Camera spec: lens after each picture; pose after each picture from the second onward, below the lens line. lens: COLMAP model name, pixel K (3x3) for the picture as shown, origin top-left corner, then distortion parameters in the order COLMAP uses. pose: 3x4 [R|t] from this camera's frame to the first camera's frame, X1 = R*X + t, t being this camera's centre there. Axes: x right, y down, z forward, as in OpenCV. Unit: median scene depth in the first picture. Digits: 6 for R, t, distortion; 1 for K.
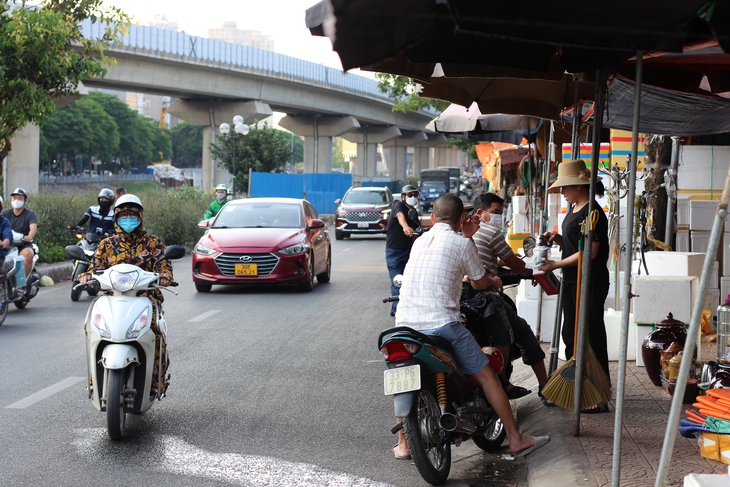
lens RADIAL K [[1701.5, 0, 365.0], [0, 1701.5, 243.1], [0, 0, 1]] dist [-0.031491, 0.000000]
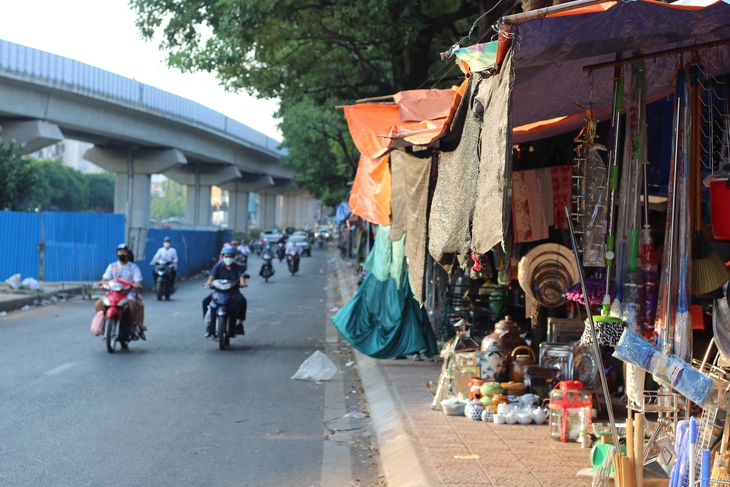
lens RADIAL K [[1701.5, 0, 365.1], [0, 1701.5, 244.0], [0, 0, 1]] dist [-0.031491, 0.000000]
pose [[0.996080, 0.015856, 0.087029, 0.011752], [-0.013137, 0.999410, -0.031721, -0.006292], [-0.087481, 0.030453, 0.995701, 0.202161]]
